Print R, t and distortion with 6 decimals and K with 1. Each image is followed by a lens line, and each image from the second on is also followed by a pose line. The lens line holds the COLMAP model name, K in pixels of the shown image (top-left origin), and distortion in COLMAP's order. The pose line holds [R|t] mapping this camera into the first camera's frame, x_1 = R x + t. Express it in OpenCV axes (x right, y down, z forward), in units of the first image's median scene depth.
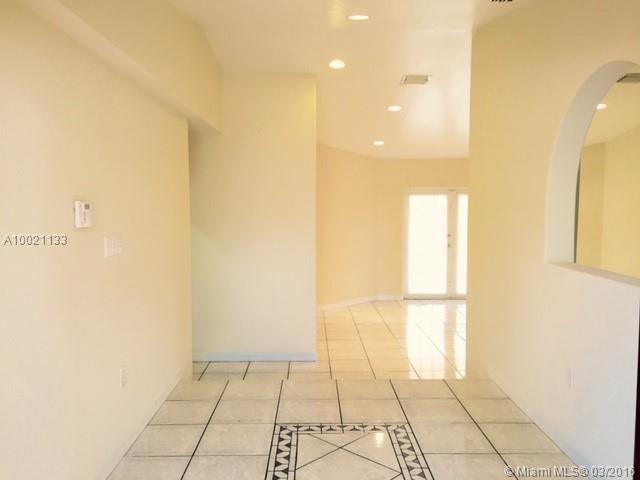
lens RADIAL K [[542.7, 0, 320.9], [0, 542.7, 242.8], [0, 0, 1]] dist [0.092523, -0.118479]
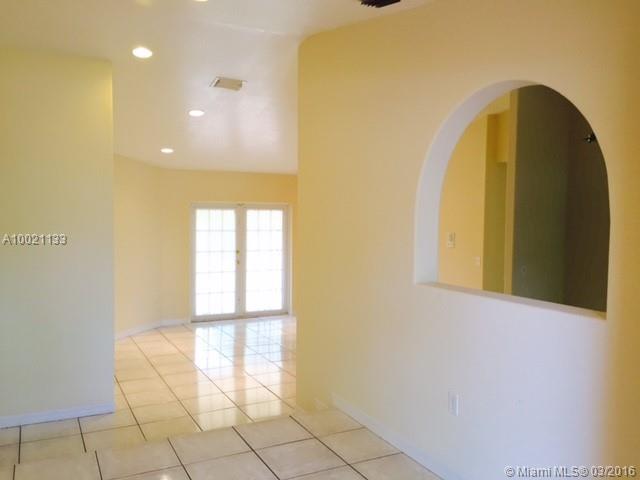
lens RADIAL K [[542.7, 0, 320.9], [0, 542.7, 242.8], [0, 0, 1]] dist [0.092523, -0.118479]
pose [[0.896440, -0.011879, 0.443007, -0.062788], [0.022541, 0.999569, -0.018810, -0.008529], [-0.442592, 0.026847, 0.896321, 0.081166]]
